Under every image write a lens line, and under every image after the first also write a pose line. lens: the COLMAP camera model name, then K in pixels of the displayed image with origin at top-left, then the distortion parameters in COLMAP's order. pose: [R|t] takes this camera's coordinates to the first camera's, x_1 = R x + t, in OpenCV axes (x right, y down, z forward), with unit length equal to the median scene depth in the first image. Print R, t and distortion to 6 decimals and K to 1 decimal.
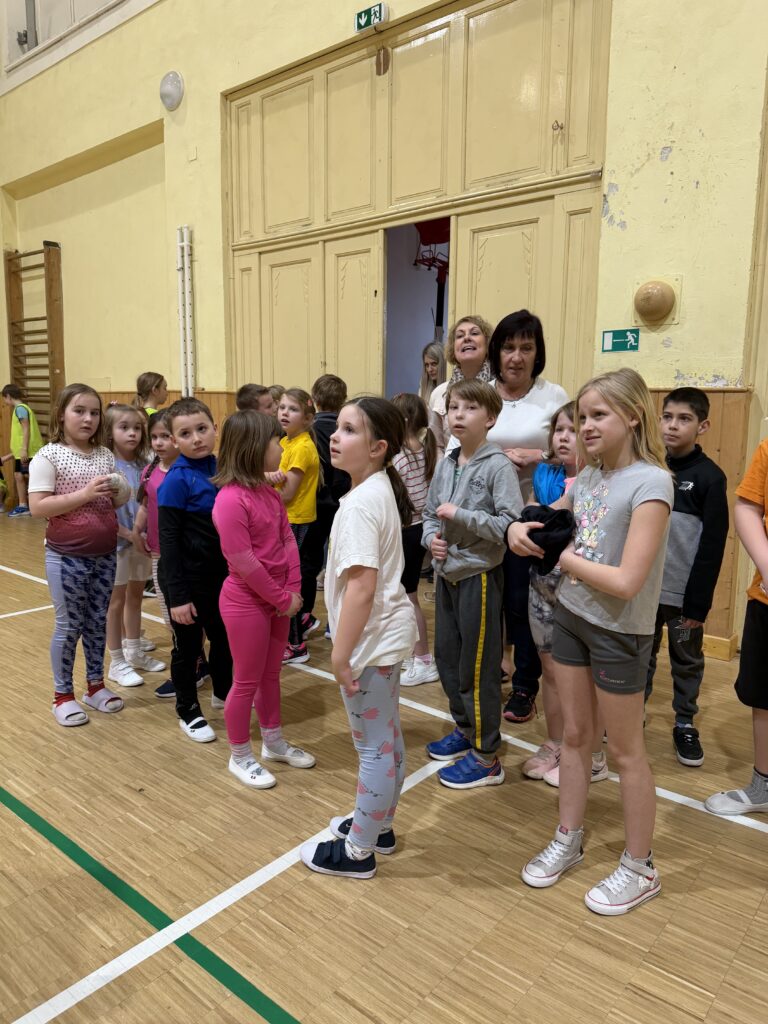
lens RADIAL K [[721.6, 0, 384.0], [0, 721.6, 512.0], [0, 0, 1]] dist [-0.018007, -0.005276]
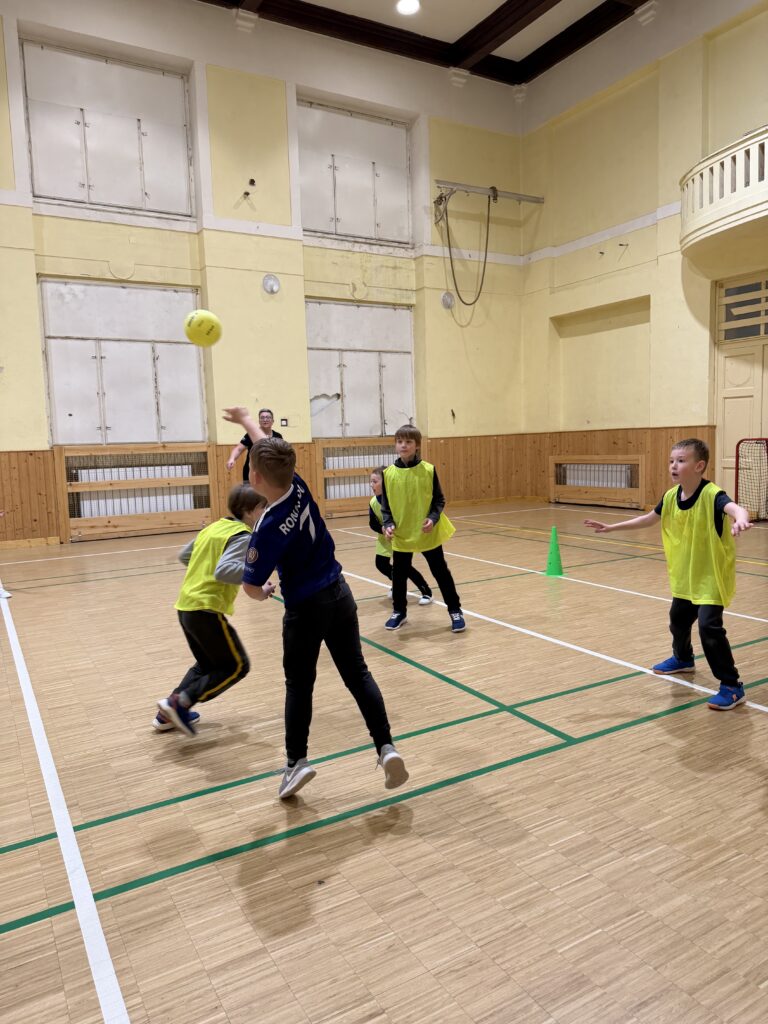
lens RADIAL K [[702.3, 0, 384.0], [0, 702.3, 512.0], [0, 0, 1]] dist [0.004326, -0.043310]
pose [[-0.349783, 0.089723, -0.932524, 0.167077], [-0.105210, 0.985344, 0.134269, -0.080770], [0.930904, 0.145076, -0.335217, 0.531521]]
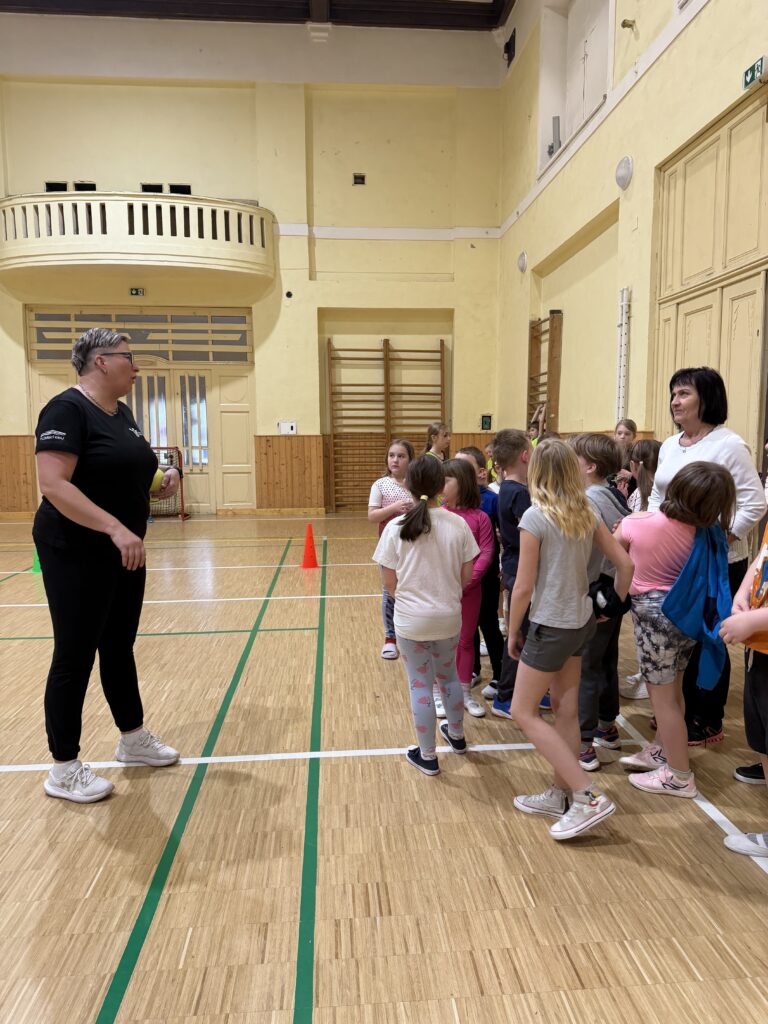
lens RADIAL K [[702.3, 0, 384.0], [0, 702.3, 512.0], [0, 0, 1]] dist [0.004326, -0.043310]
pose [[0.692986, 0.059167, -0.718519, 0.308485], [-0.087857, 0.996129, -0.002708, -0.005057], [0.715578, 0.065003, 0.695502, -0.035089]]
